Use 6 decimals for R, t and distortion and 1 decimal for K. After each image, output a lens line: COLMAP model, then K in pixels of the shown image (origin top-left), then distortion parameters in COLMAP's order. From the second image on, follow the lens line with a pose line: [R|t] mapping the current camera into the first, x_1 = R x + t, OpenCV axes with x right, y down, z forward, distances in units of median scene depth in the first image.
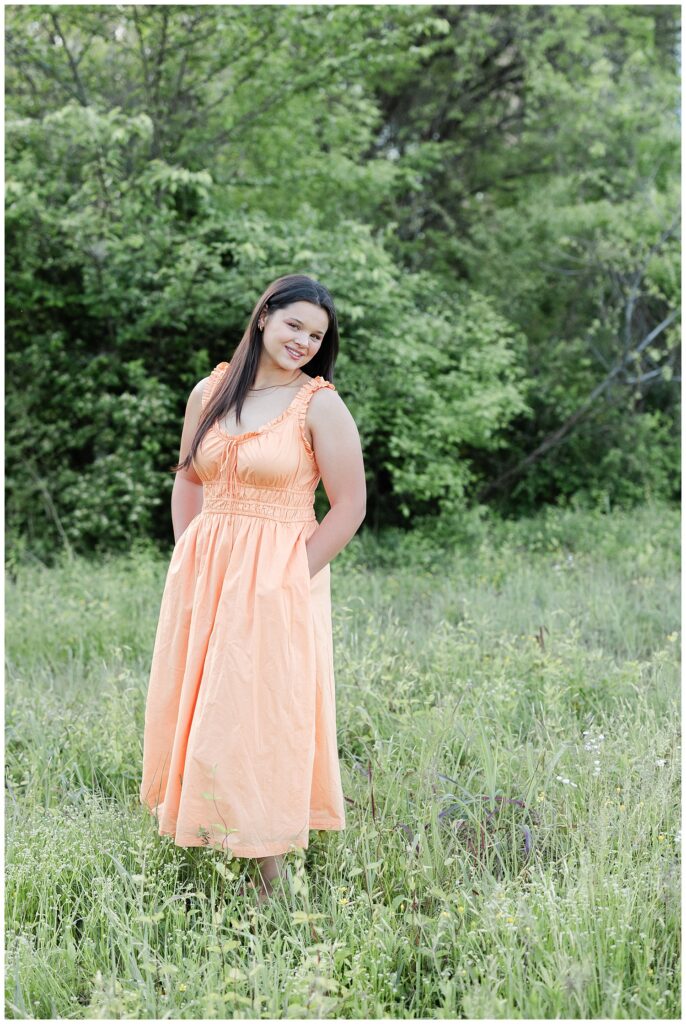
lens RADIAL K [[1514.0, 0, 343.0], [0, 1514.0, 512.0], [0, 0, 1]] dist [0.023542, 0.026376]
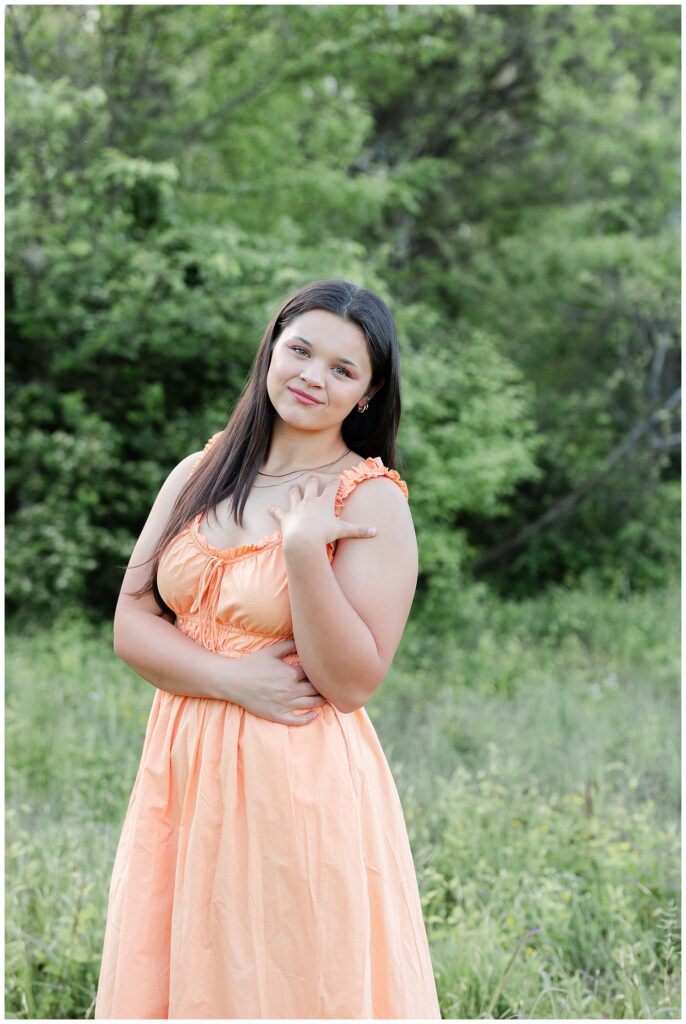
lens RADIAL K [[1565.4, 0, 319.0], [0, 1565.4, 512.3], [0, 0, 1]] dist [0.008496, -0.005791]
pose [[0.998799, 0.046541, 0.015315, -0.012809], [-0.046122, 0.998581, -0.026620, -0.017558], [-0.016532, 0.025881, 0.999528, 0.137917]]
